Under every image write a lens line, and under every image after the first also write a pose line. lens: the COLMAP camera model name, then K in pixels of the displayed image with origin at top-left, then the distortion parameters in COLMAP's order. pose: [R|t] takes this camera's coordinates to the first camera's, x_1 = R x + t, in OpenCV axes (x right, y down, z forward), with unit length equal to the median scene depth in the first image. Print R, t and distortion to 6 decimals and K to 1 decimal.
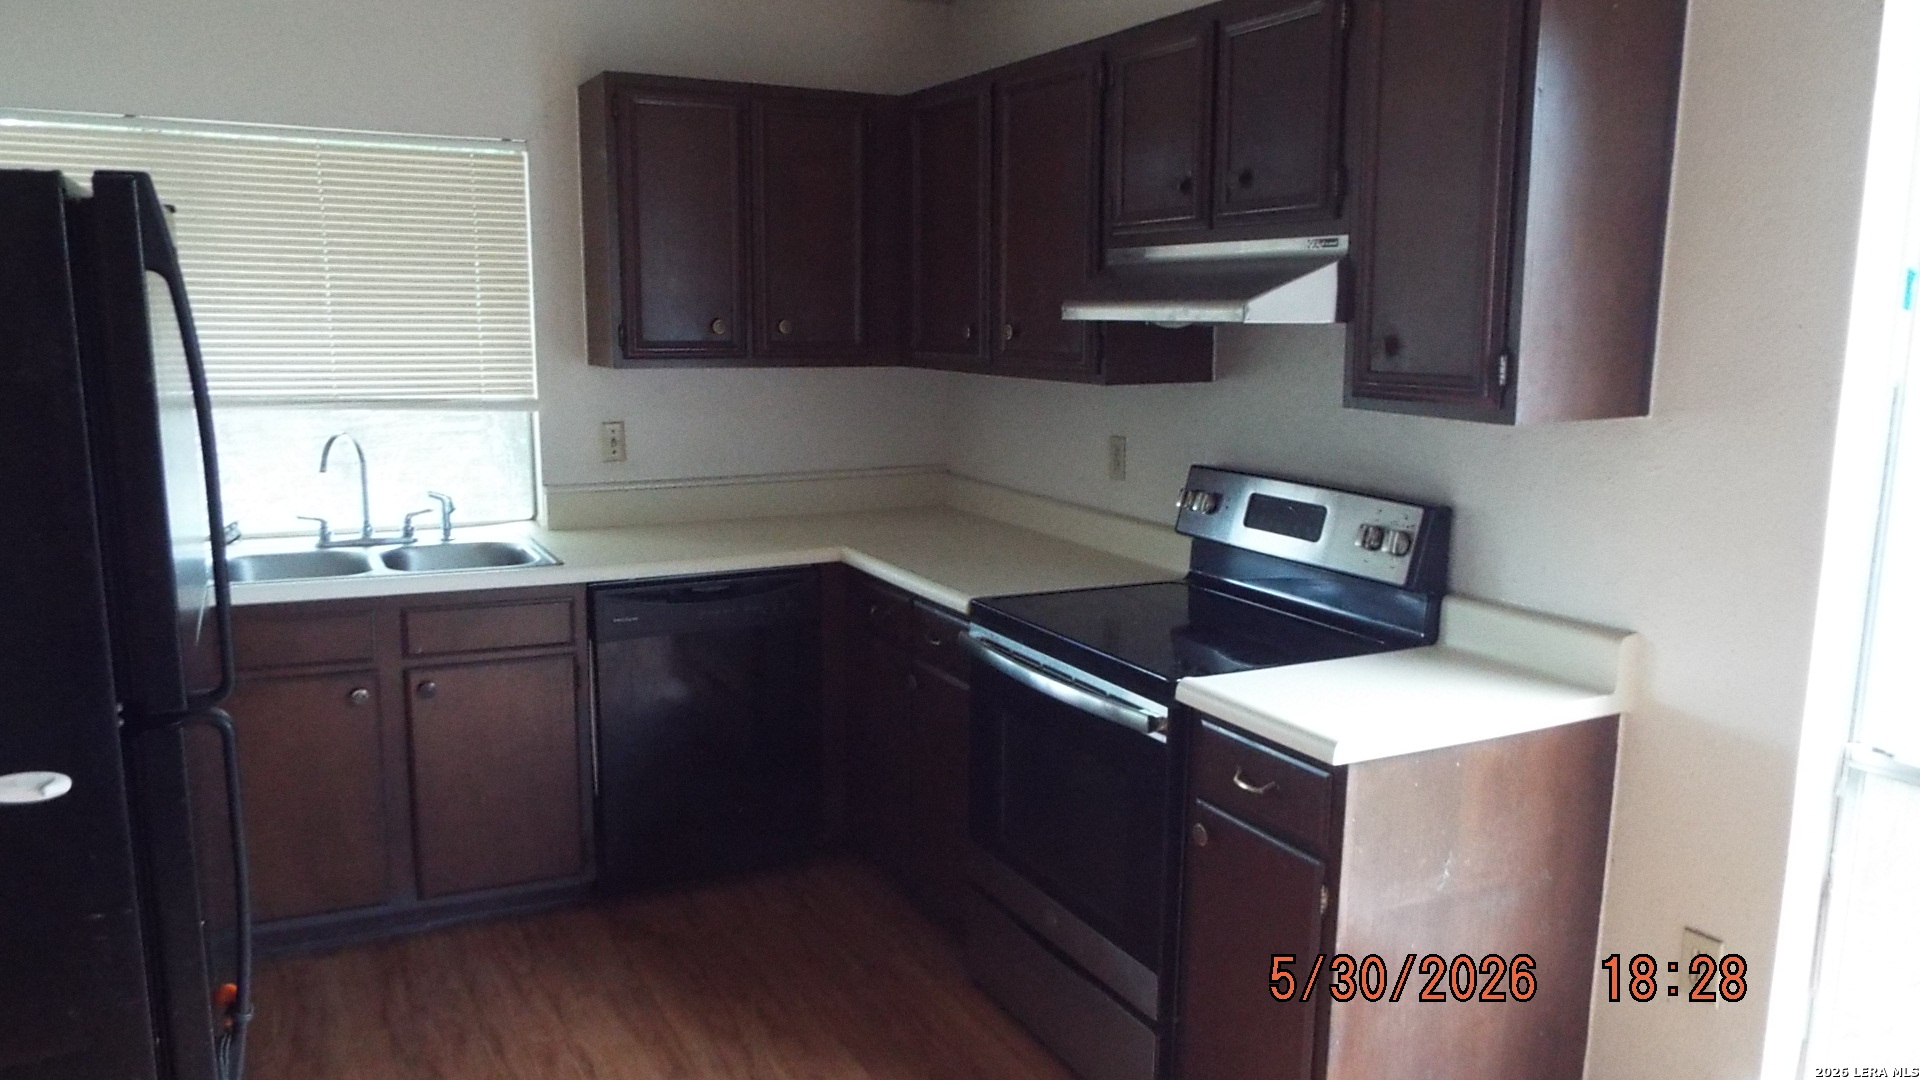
lens RADIAL K [[1363.7, 0, 960.0], [0, 1363.7, 540.0], [0, 0, 1]] dist [-0.001164, -0.001894]
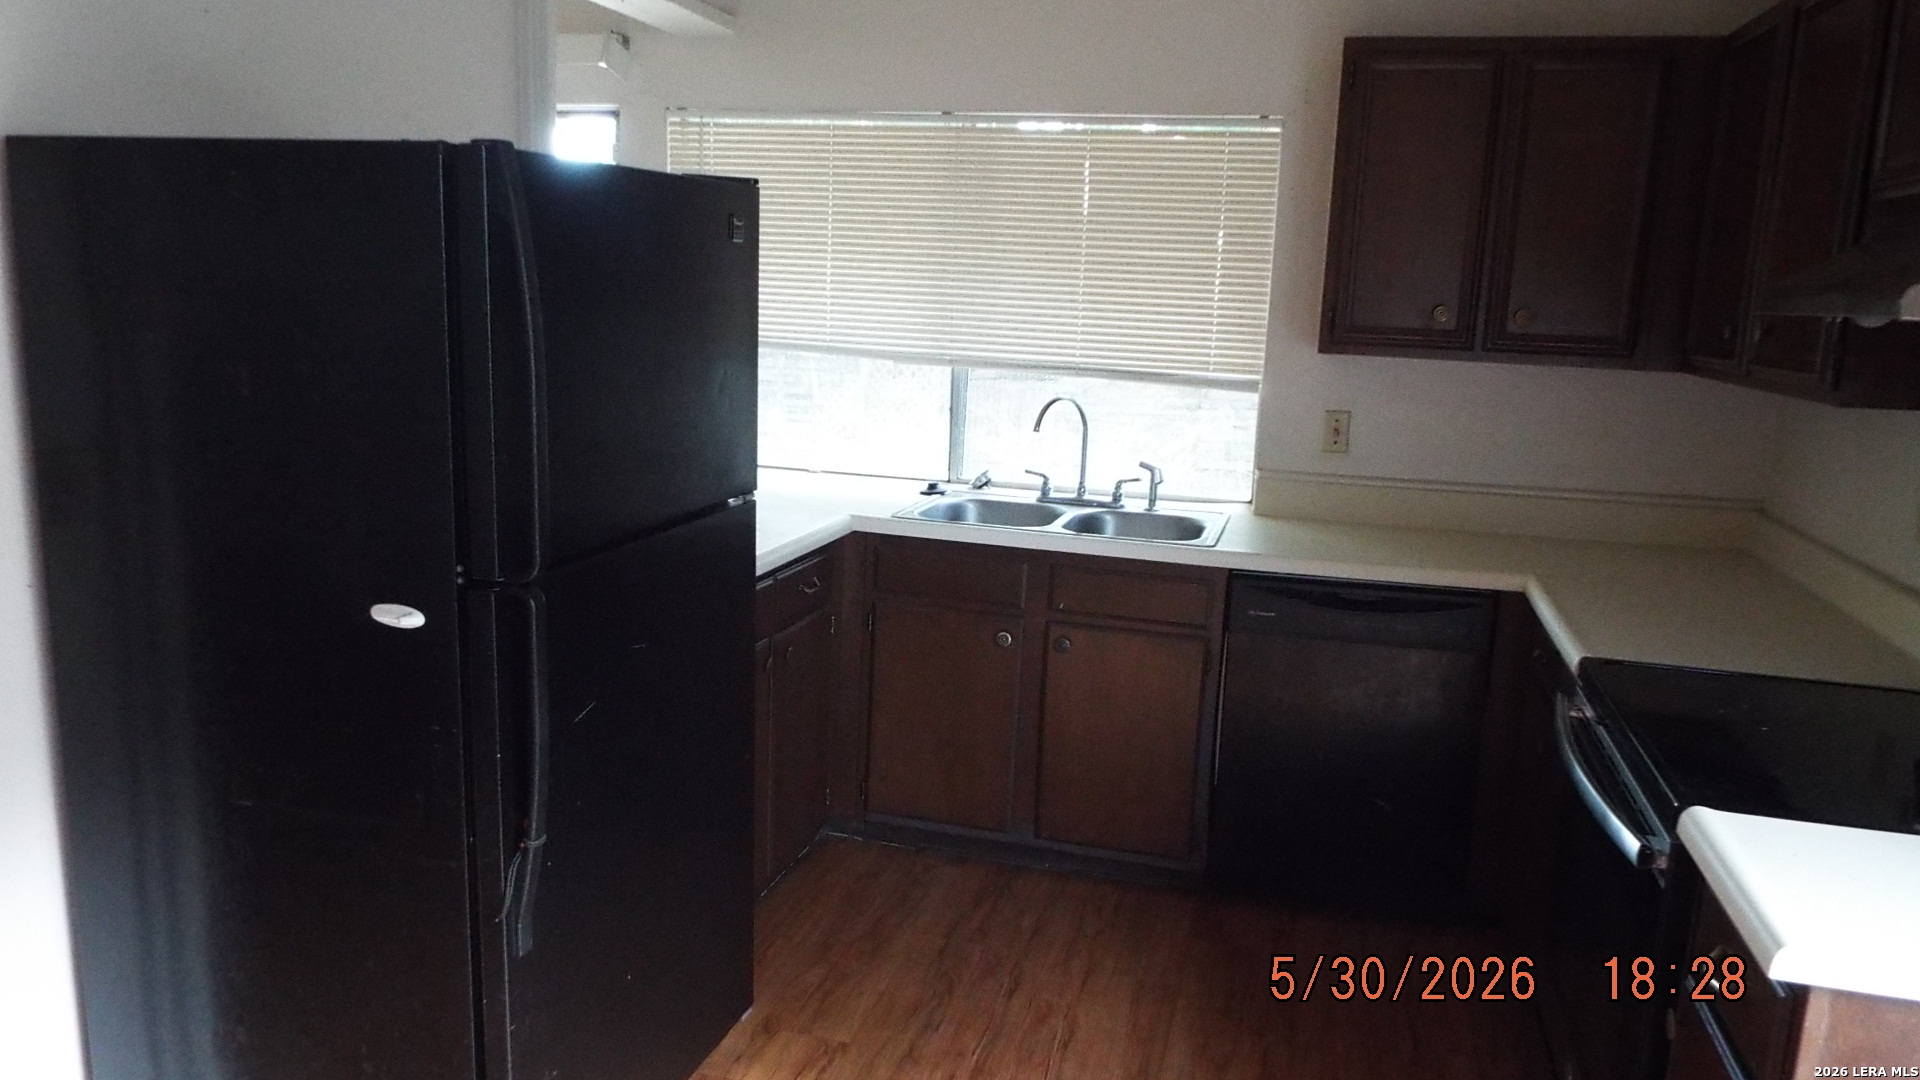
lens RADIAL K [[1404.6, 0, 960.0], [0, 1404.6, 540.0], [0, 0, 1]] dist [-0.005098, -0.000744]
pose [[0.742265, 0.142311, -0.654821, 0.219413], [-0.141188, 0.988466, 0.054779, -0.015967], [0.655064, 0.051792, 0.753796, 0.111339]]
